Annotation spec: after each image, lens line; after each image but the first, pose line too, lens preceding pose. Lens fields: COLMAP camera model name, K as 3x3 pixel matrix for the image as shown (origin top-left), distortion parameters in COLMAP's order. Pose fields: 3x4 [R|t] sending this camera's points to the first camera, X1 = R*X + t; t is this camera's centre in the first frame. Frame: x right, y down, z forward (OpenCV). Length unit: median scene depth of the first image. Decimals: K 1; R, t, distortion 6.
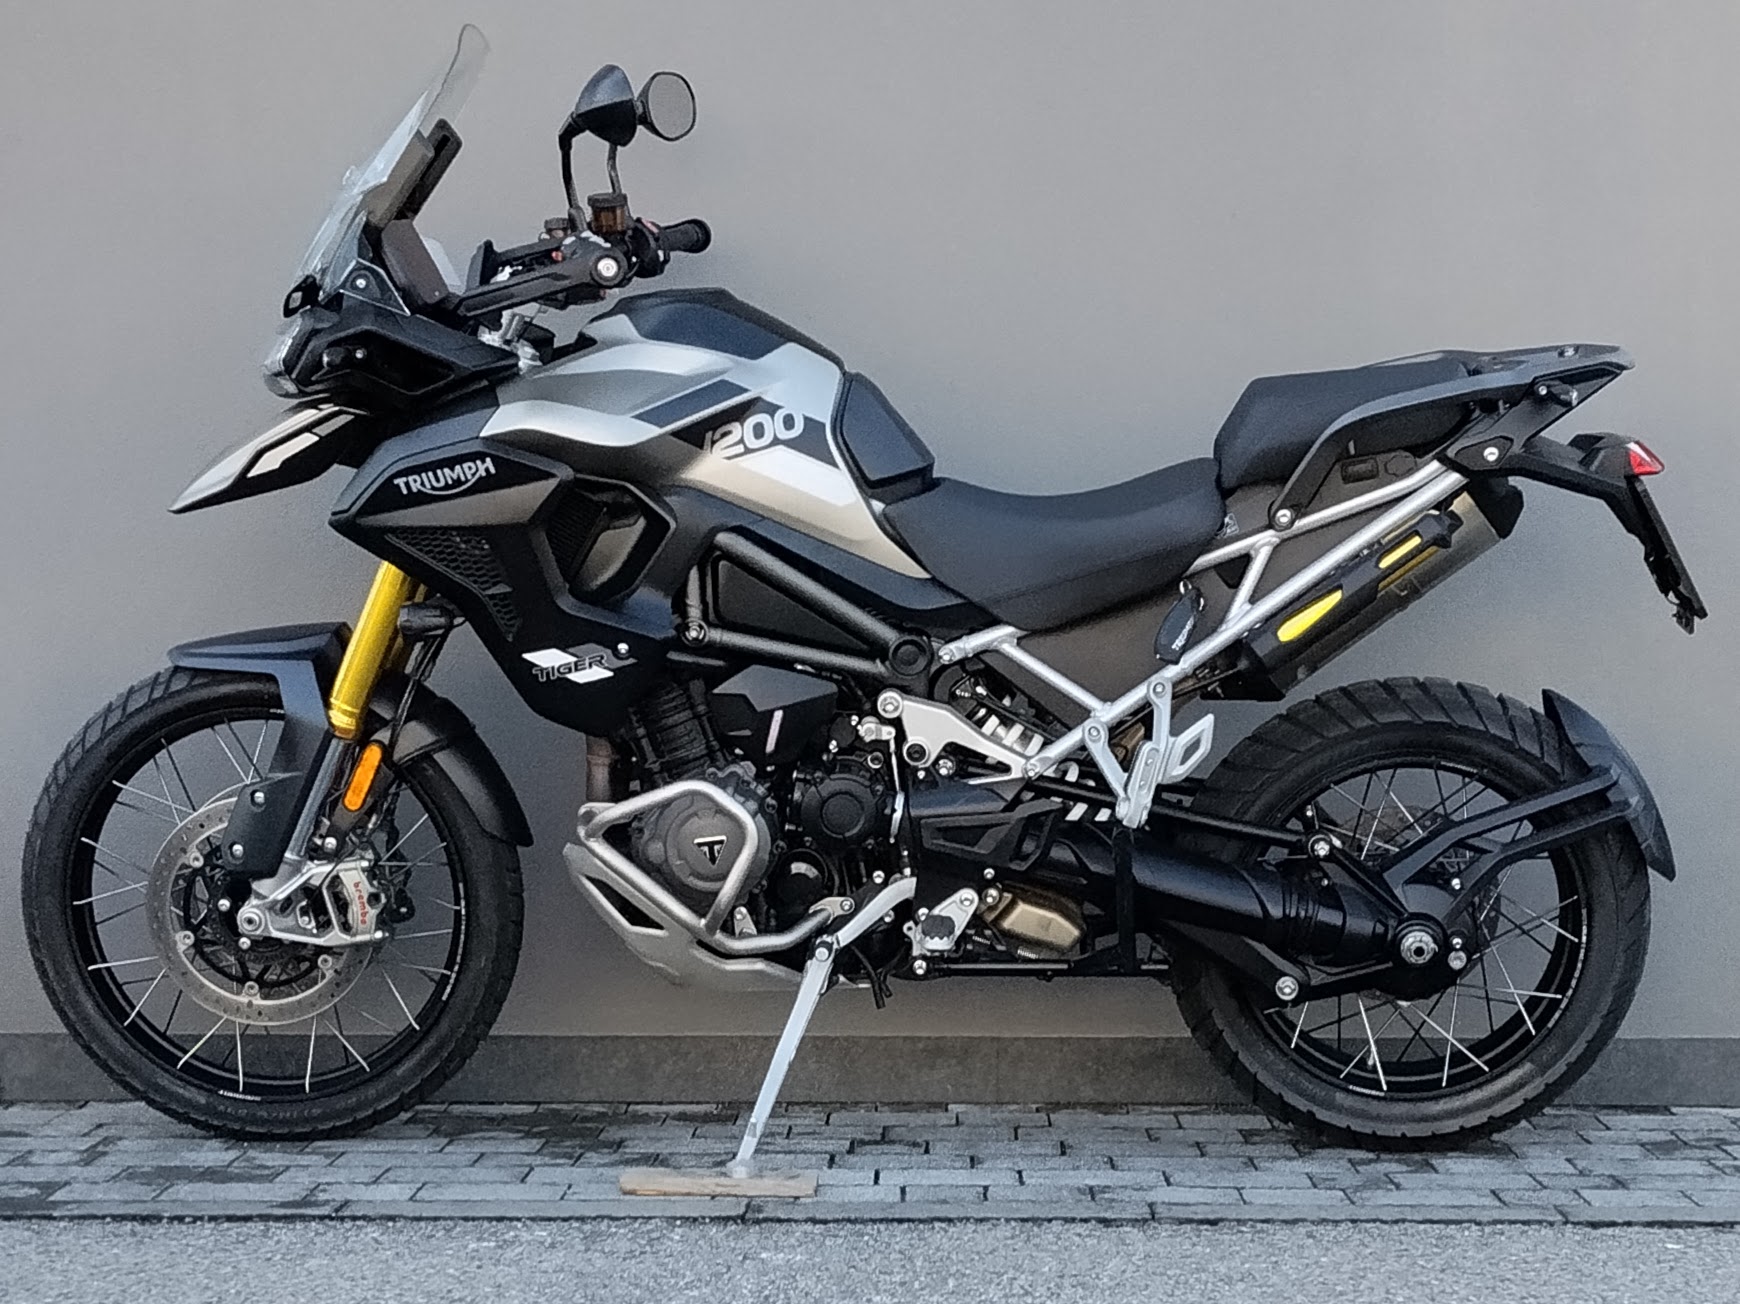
lens RADIAL K [[4234.9, 0, 870.0], [0, 4234.9, 652.0], [0, 0, 1]] dist [-0.009594, 0.120834]
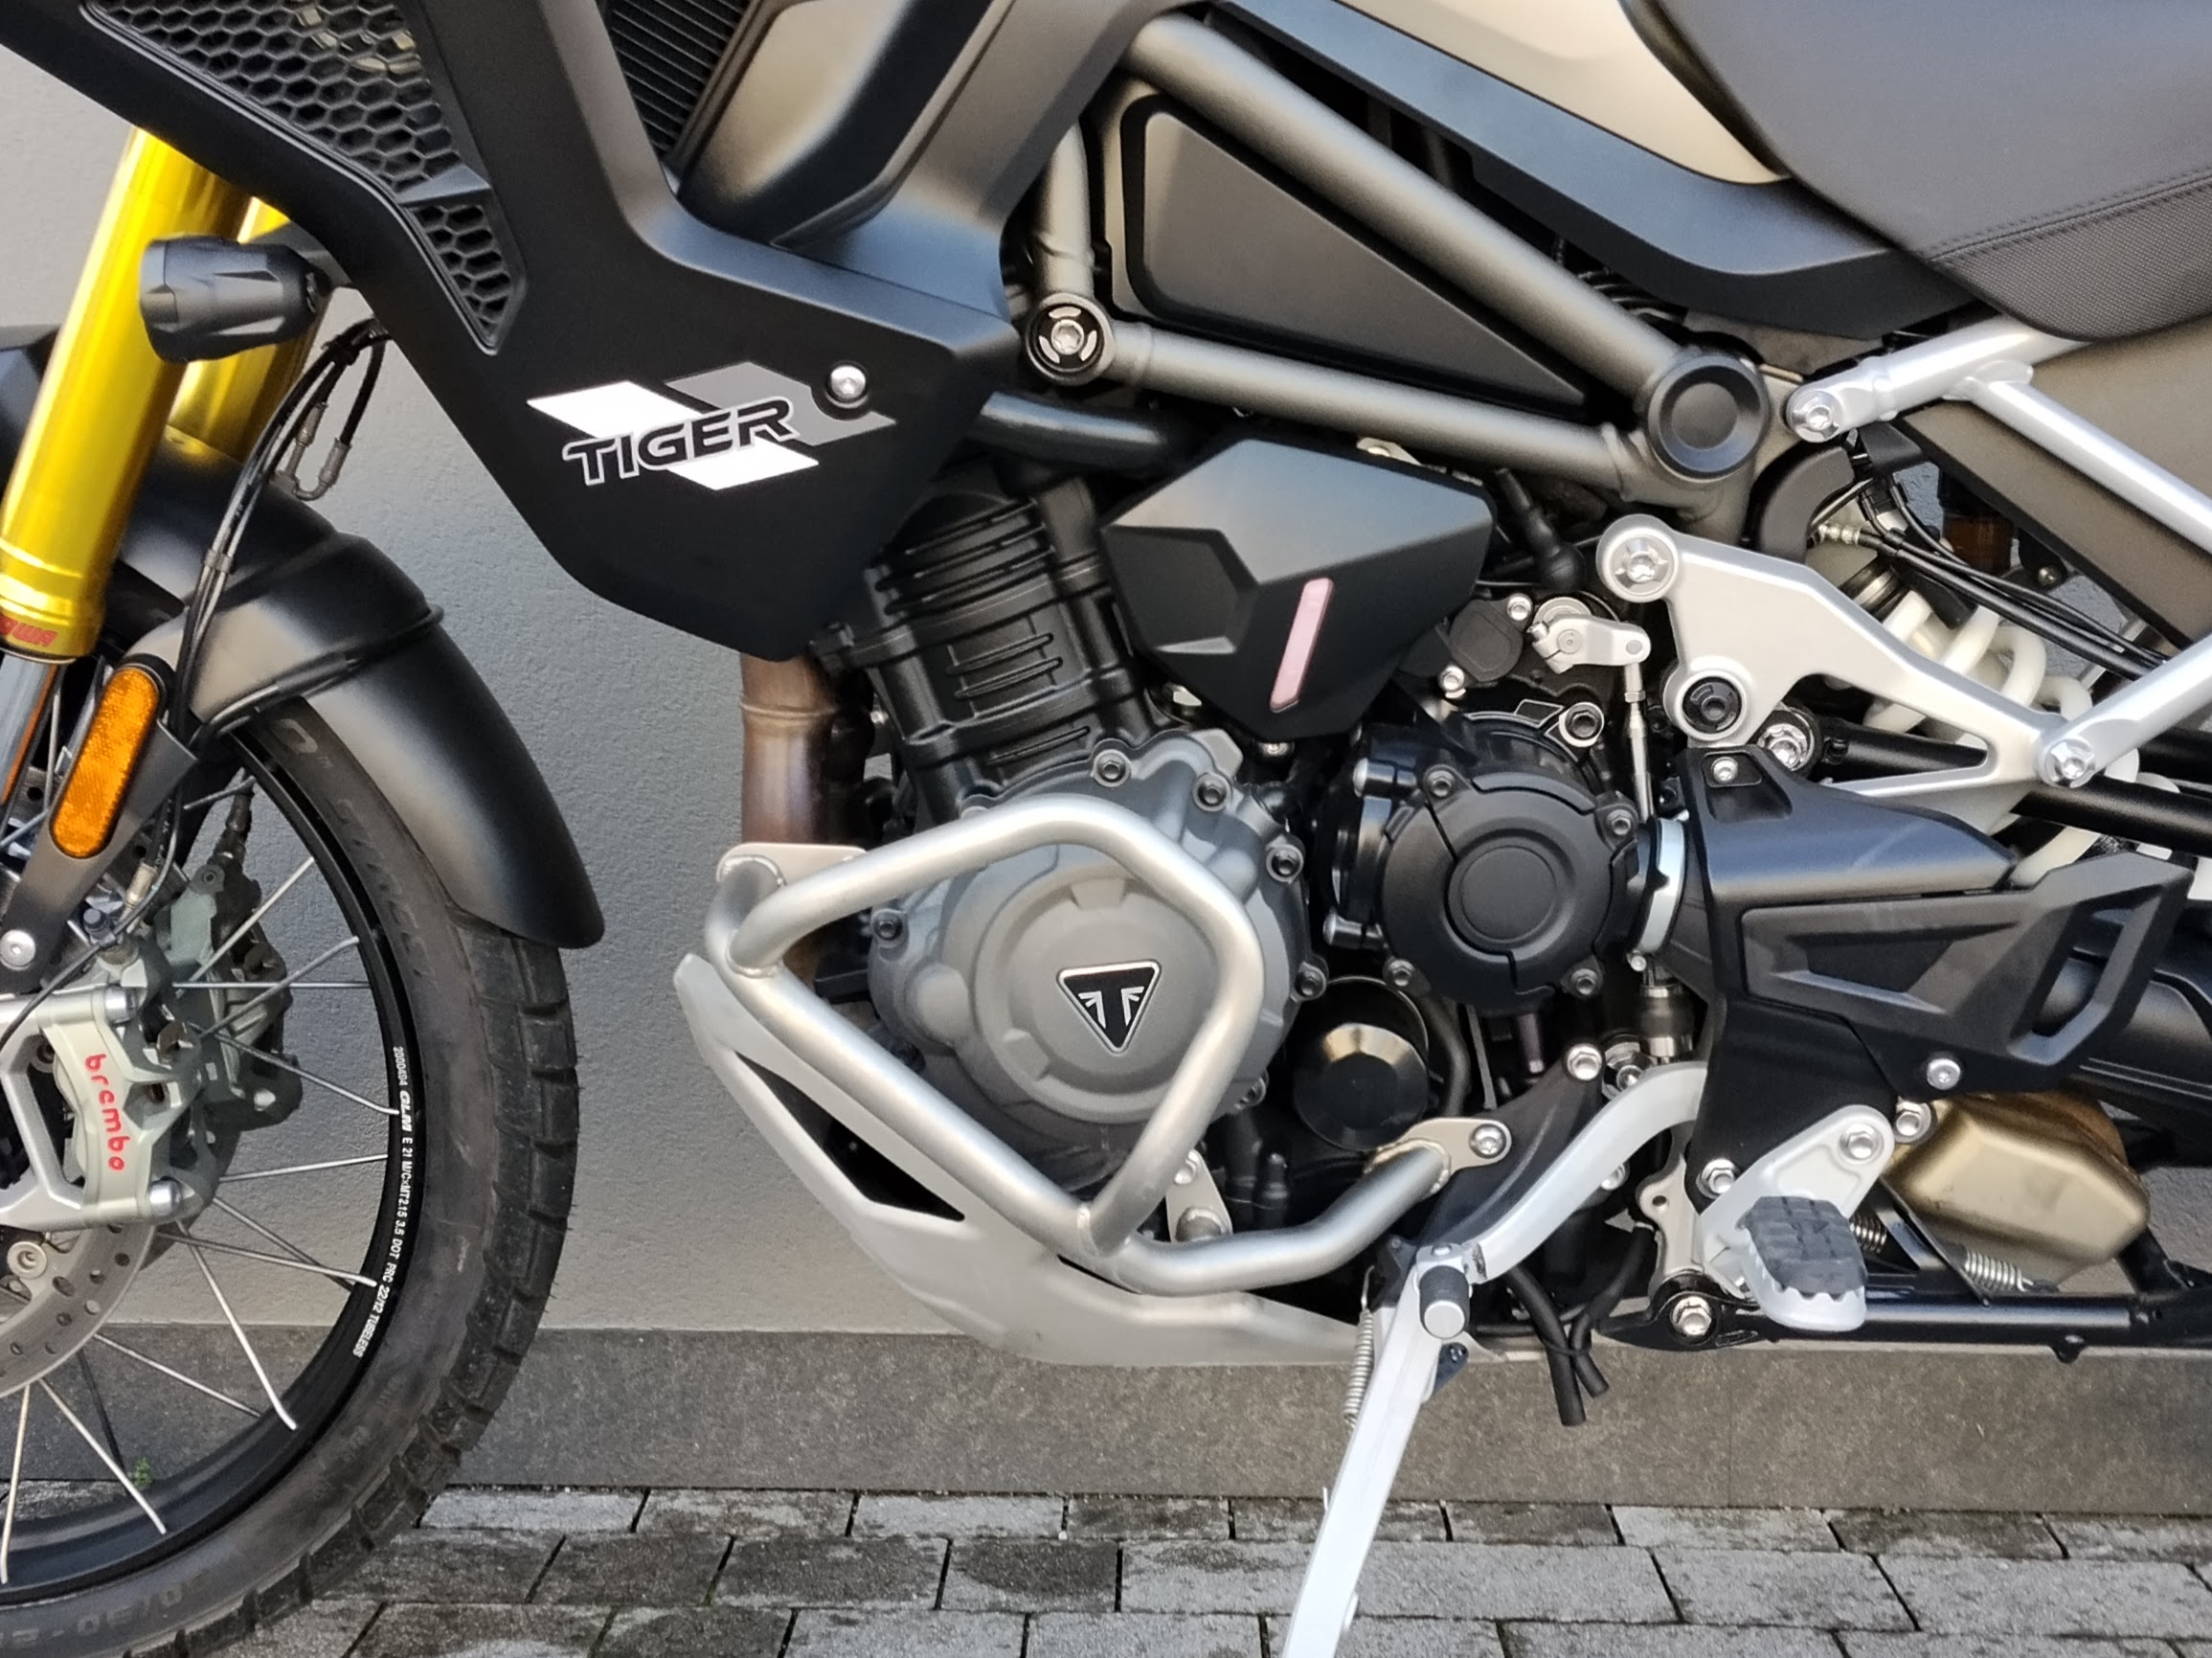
lens RADIAL K [[4911.5, 0, 1051.5], [0, 4911.5, 611.9], [0, 0, 1]] dist [0.241073, -0.930545]
pose [[0.999853, 0.005110, -0.016356, -0.035464], [-0.004722, 0.999709, 0.023646, 0.007235], [0.016472, -0.023566, 0.999587, 0.605946]]
